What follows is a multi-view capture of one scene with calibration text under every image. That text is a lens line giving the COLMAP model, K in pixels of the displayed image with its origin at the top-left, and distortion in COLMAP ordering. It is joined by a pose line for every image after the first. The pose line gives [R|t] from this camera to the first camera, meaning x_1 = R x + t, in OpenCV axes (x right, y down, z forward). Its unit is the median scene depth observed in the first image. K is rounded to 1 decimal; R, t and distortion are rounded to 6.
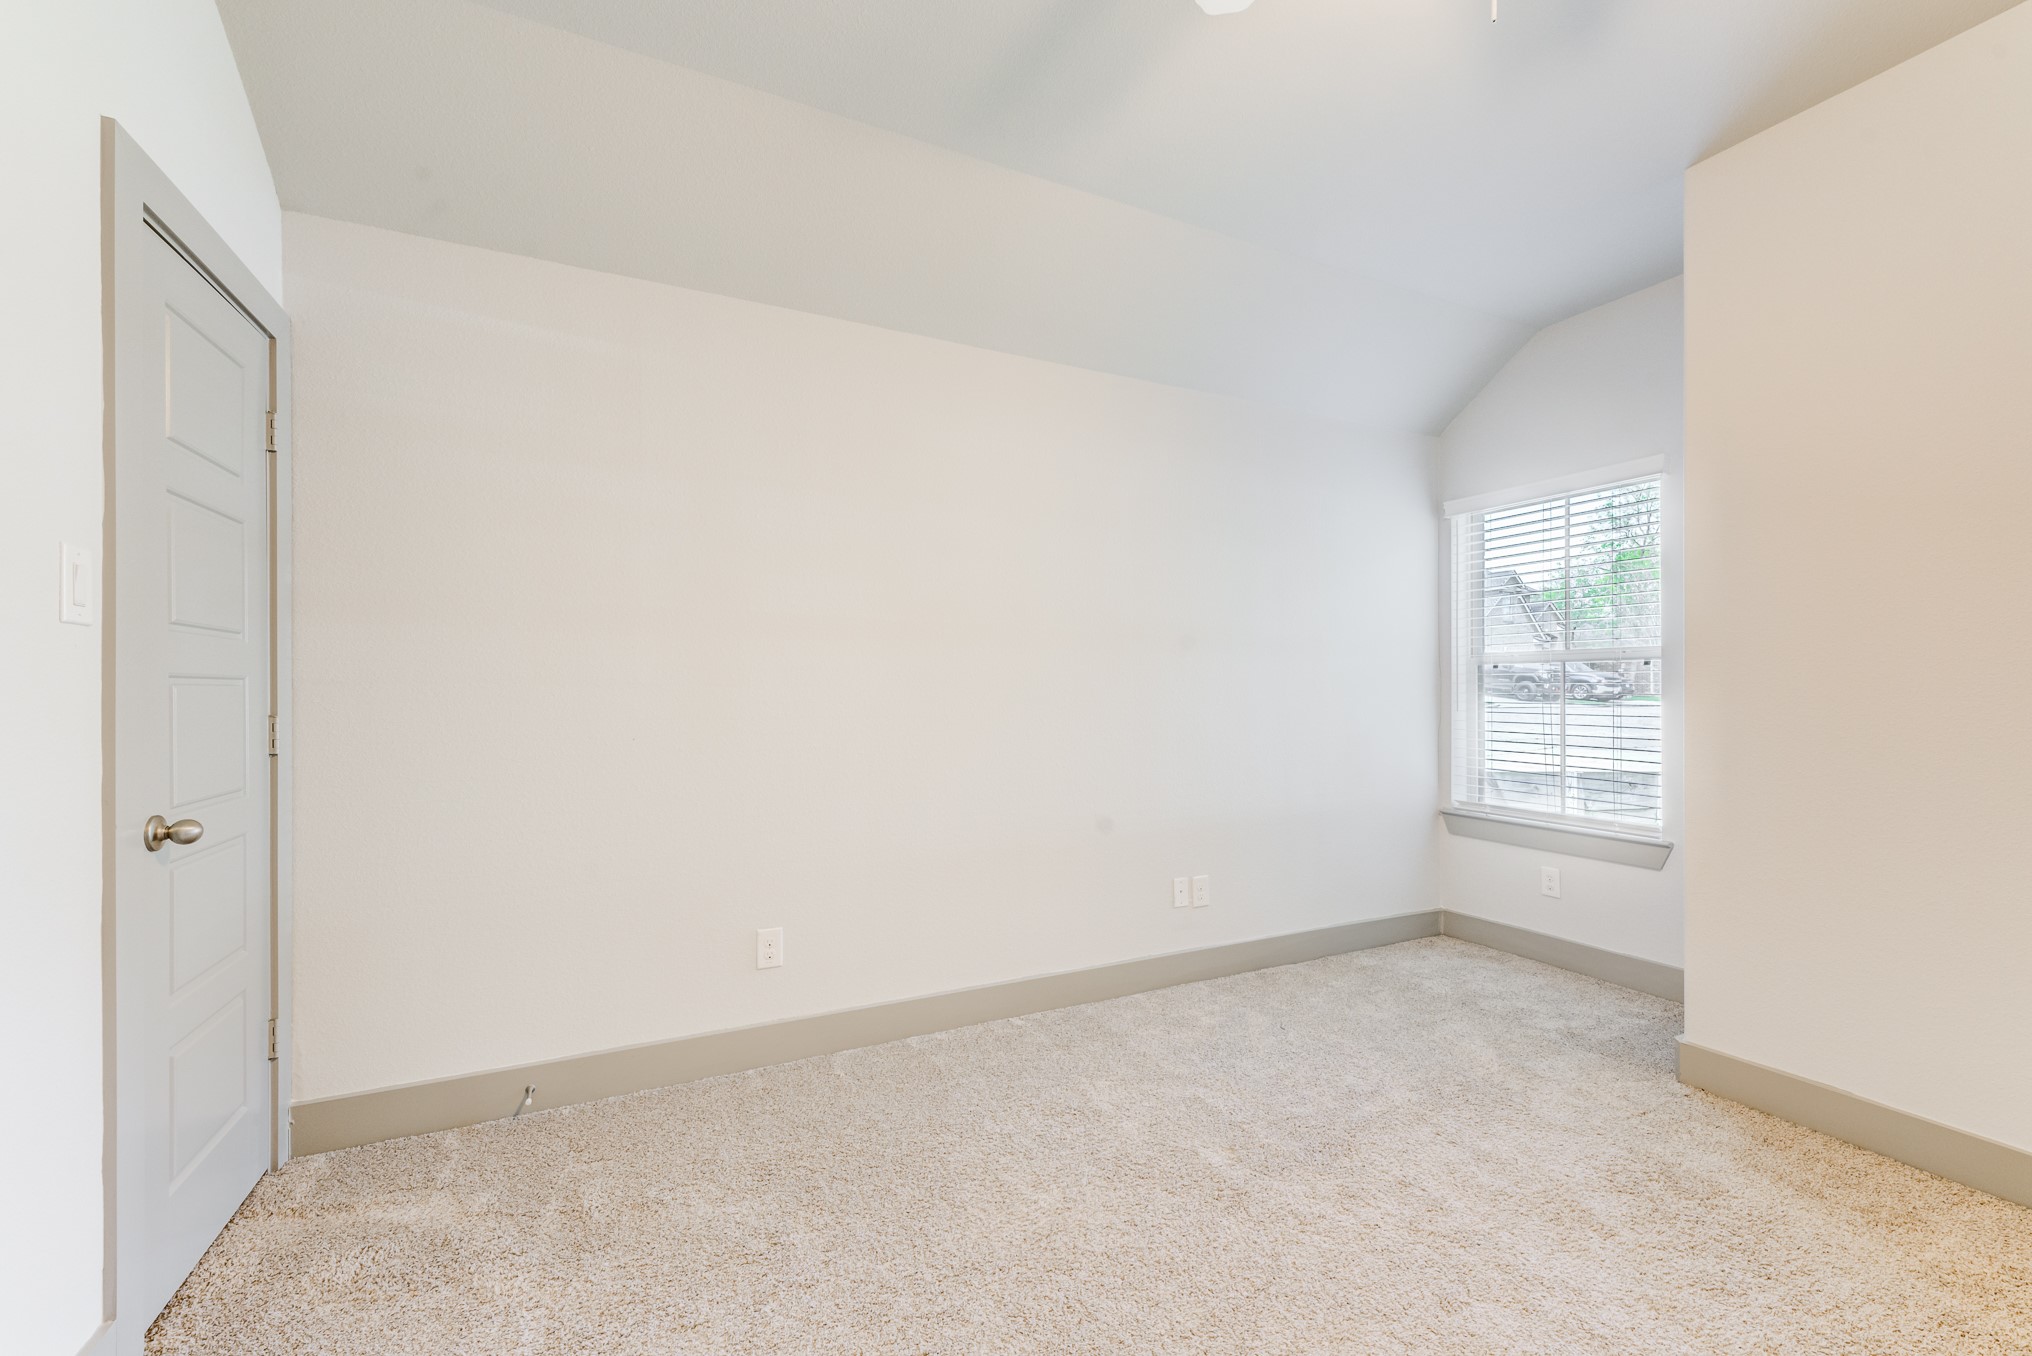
lens RADIAL K [[812.9, 0, 1009.5], [0, 812.9, 683.5], [0, 0, 1]] dist [0.007548, -0.001155]
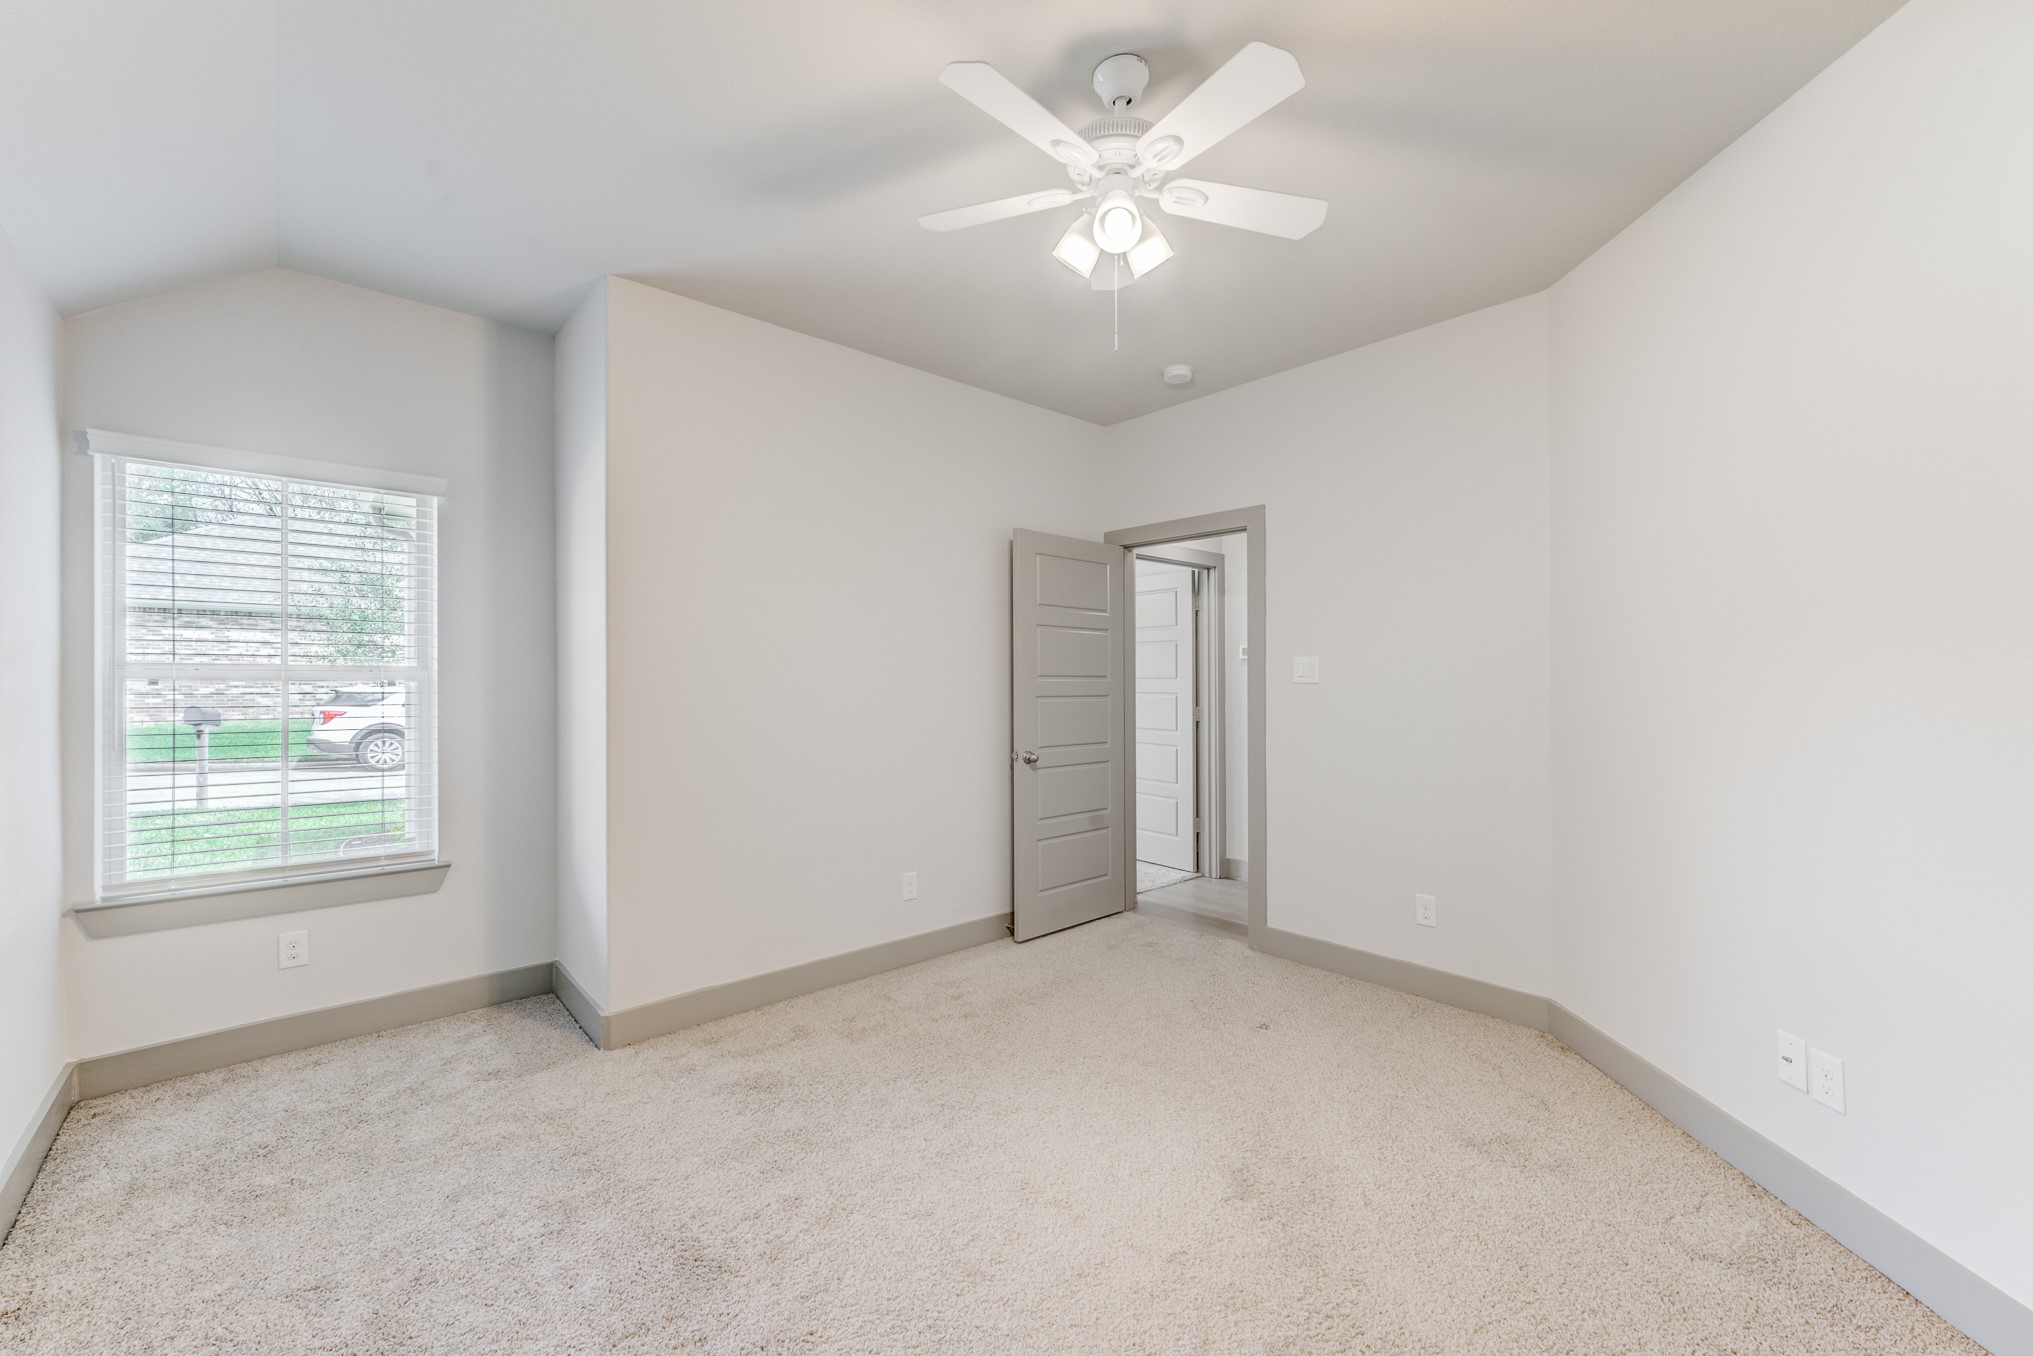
lens RADIAL K [[813.3, 0, 1008.8], [0, 813.3, 683.1], [0, 0, 1]] dist [0.007548, -0.001155]
pose [[-0.253935, 0.001768, 0.967220, -0.348225], [-0.005259, 0.999981, -0.003208, -0.028270], [-0.967207, -0.005901, -0.253920, 0.572749]]
